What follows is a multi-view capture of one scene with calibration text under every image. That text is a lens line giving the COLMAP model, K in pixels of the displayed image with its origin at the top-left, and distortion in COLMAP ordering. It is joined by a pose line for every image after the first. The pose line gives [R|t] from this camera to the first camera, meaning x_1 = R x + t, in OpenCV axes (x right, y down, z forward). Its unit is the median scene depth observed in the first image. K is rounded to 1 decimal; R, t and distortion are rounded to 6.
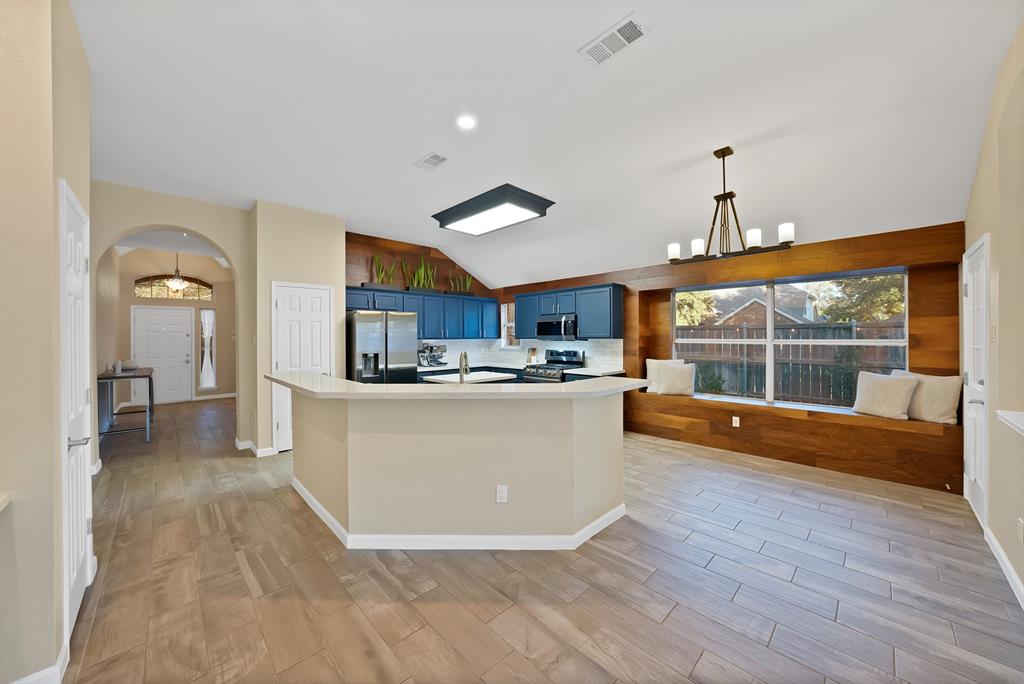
lens RADIAL K [[367.7, 0, 509.8], [0, 367.7, 336.8], [0, 0, 1]] dist [-0.030264, 0.007242]
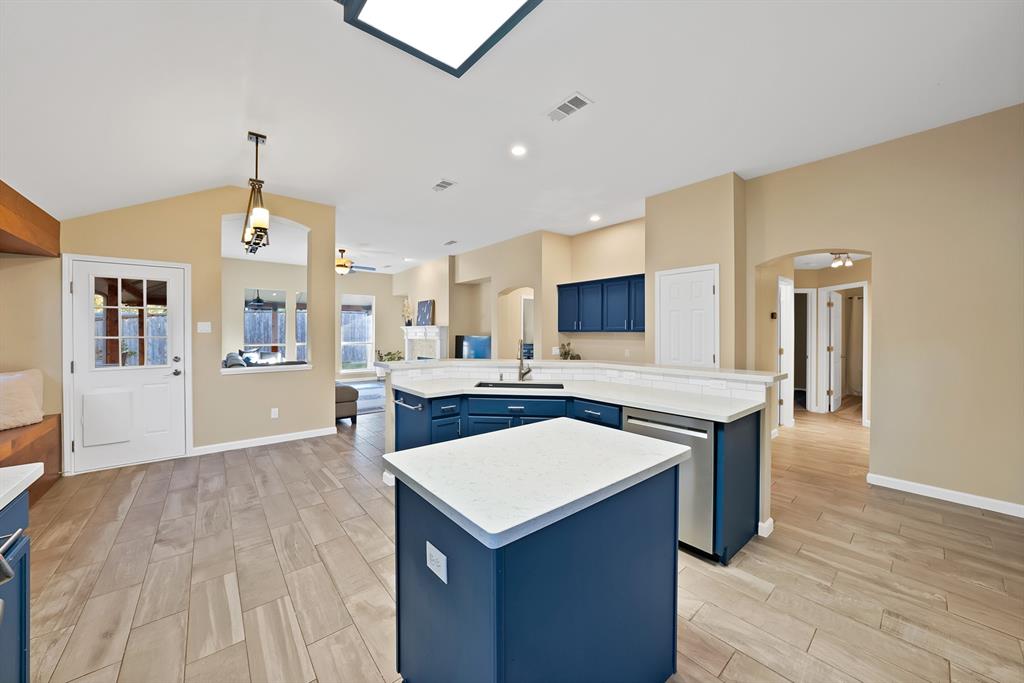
lens RADIAL K [[367.7, 0, 509.8], [0, 367.7, 336.3], [0, 0, 1]] dist [-0.030264, 0.007242]
pose [[-0.997521, 0.003002, 0.070312, -0.090295], [0.003781, 0.999933, 0.010942, 0.008270], [-0.070274, 0.011180, -0.997465, 1.157165]]
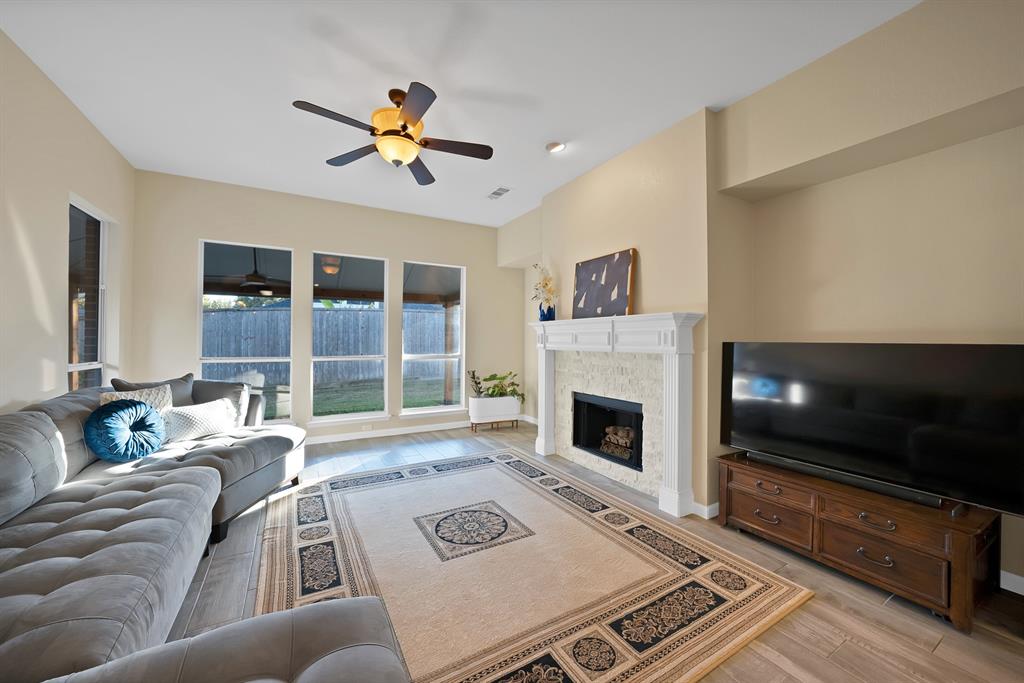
lens RADIAL K [[362.1, 0, 509.8], [0, 362.1, 336.5], [0, 0, 1]] dist [-0.030737, 0.006882]
pose [[-0.975383, 0.002059, 0.220507, 0.426651], [-0.000207, 0.999947, -0.010252, 0.017987], [-0.220517, -0.010046, -0.975331, 0.212375]]
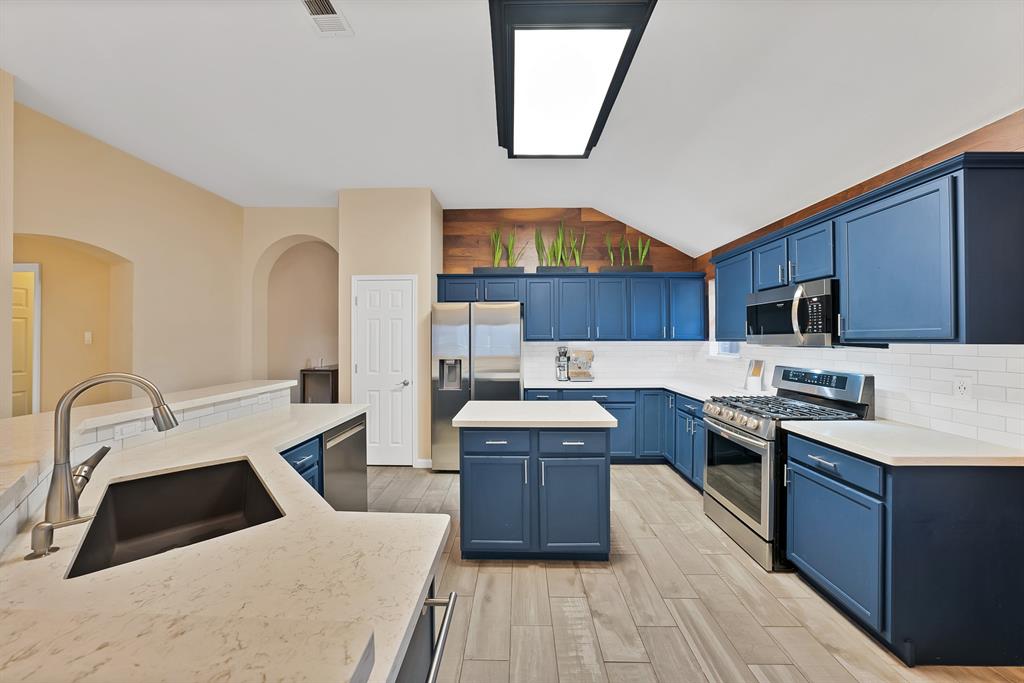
lens RADIAL K [[367.7, 0, 509.8], [0, 367.7, 336.3], [0, 0, 1]] dist [-0.030264, 0.007242]
pose [[0.699566, -0.001341, -0.714567, 0.227265], [-0.002031, 0.999990, -0.003865, 0.001048], [0.714565, 0.004156, 0.699557, 0.532567]]
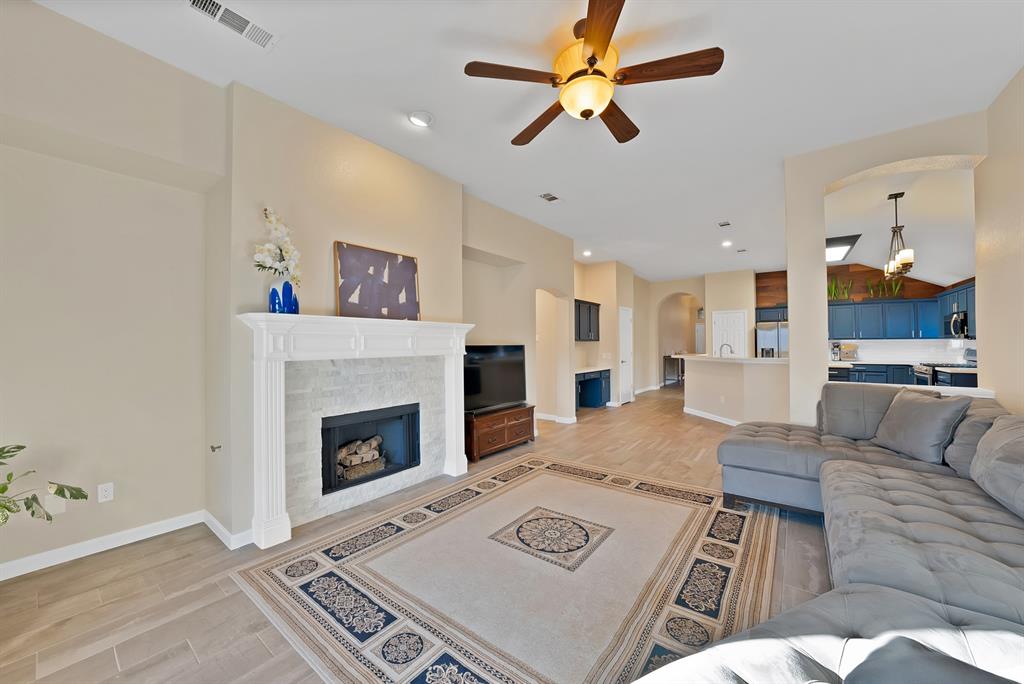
lens RADIAL K [[374.4, 0, 513.4], [0, 374.4, 339.3], [0, 0, 1]] dist [-0.000662, 0.000104]
pose [[0.149721, -0.010021, -0.988677, 1.059883], [0.004272, 0.999946, -0.009489, 0.015694], [0.988719, -0.002803, 0.149756, -0.366146]]
